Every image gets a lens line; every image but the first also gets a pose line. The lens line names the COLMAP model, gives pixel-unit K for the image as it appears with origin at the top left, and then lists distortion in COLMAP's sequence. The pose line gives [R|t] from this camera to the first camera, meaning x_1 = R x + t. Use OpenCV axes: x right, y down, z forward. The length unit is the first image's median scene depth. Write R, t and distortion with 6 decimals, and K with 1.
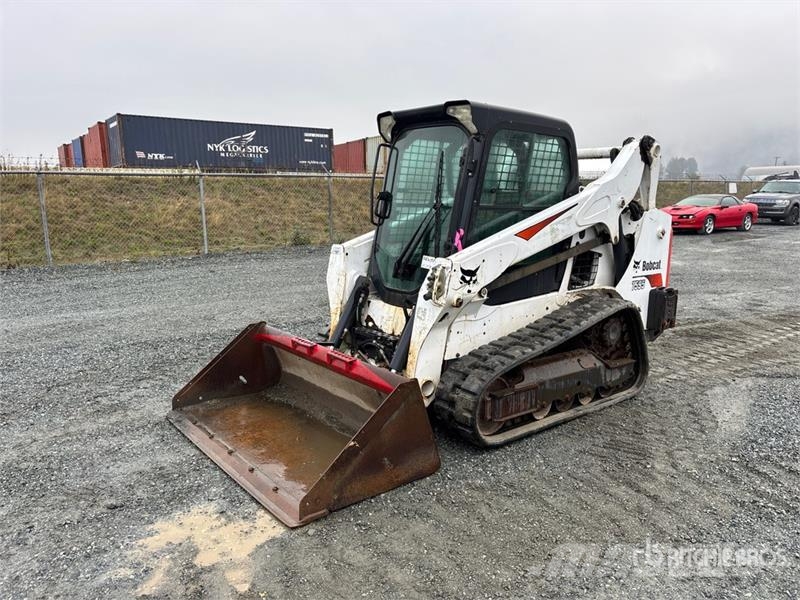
lens RADIAL K [[609.5, 0, 400.0], [0, 609.5, 300.0], [0, 0, 1]] dist [0.019396, -0.005547]
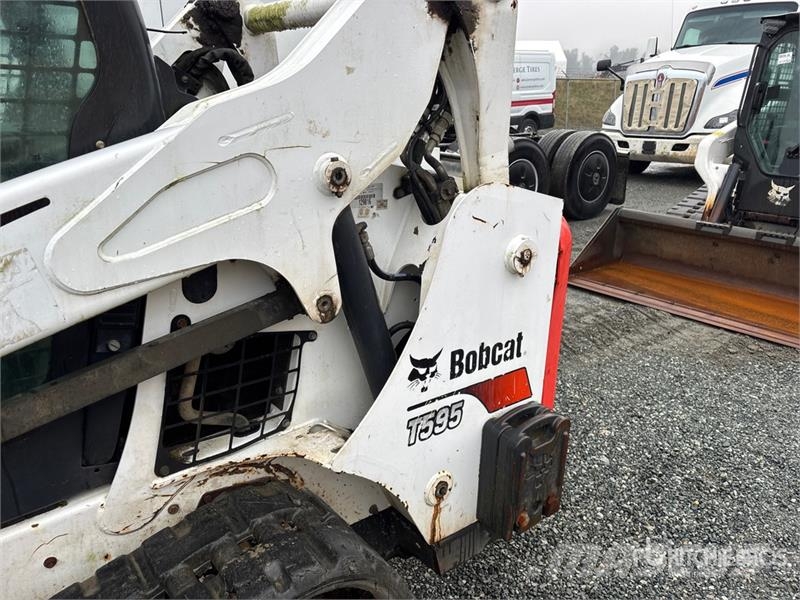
lens RADIAL K [[628.6, 0, 400.0], [0, 628.6, 300.0], [0, 0, 1]] dist [0.028351, -0.005338]
pose [[0.999908, 0.006136, -0.012102, 0.411240], [-0.004315, 0.989403, 0.145131, -0.151325], [0.012864, -0.145066, 0.989338, 0.744029]]
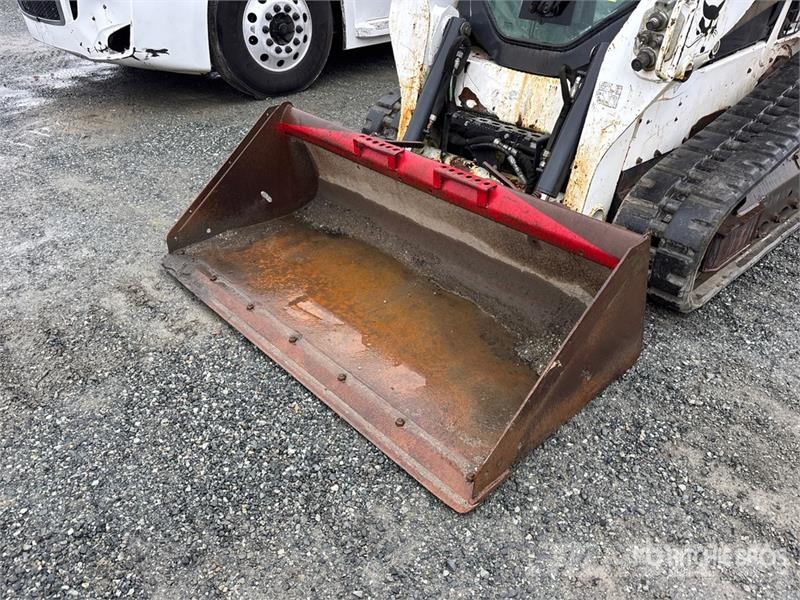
lens RADIAL K [[603.2, 0, 383.9], [0, 603.2, 310.1], [0, 0, 1]] dist [0.071910, -0.096702]
pose [[0.997626, -0.041920, 0.054640, -0.178658], [0.015590, 0.910272, 0.413716, -0.027699], [-0.067080, -0.411882, 0.908765, 0.364519]]
